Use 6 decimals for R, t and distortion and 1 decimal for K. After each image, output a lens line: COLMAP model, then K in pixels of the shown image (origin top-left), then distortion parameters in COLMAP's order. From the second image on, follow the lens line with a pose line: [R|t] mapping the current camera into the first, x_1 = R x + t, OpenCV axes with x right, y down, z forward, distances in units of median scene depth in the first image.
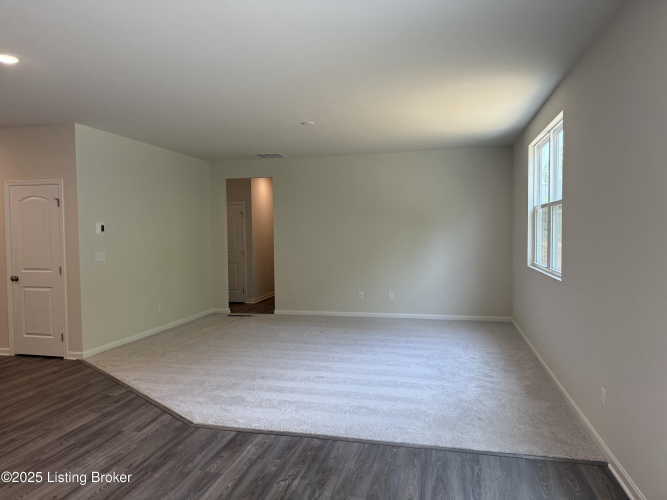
lens RADIAL K [[470.2, 0, 331.6], [0, 470.2, 247.4], [0, 0, 1]] dist [0.029277, -0.035420]
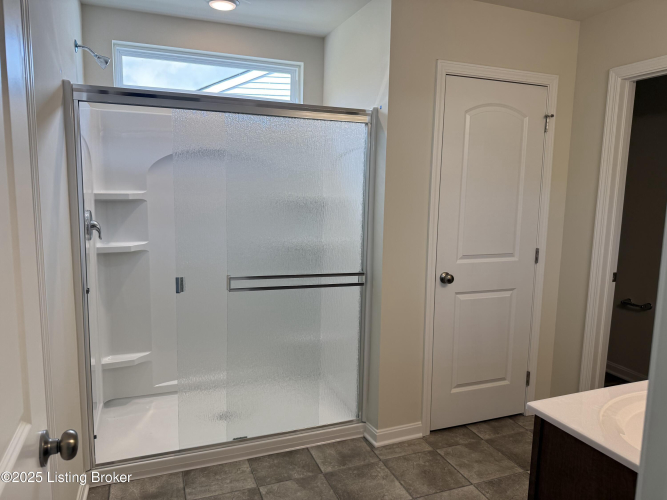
lens RADIAL K [[470.2, 0, 331.6], [0, 470.2, 247.4], [0, 0, 1]] dist [0.029277, -0.035420]
pose [[0.822107, -0.047358, 0.567360, -1.342994], [-0.008682, 0.995376, 0.095665, -0.012206], [-0.569266, -0.083573, 0.817895, 0.885538]]
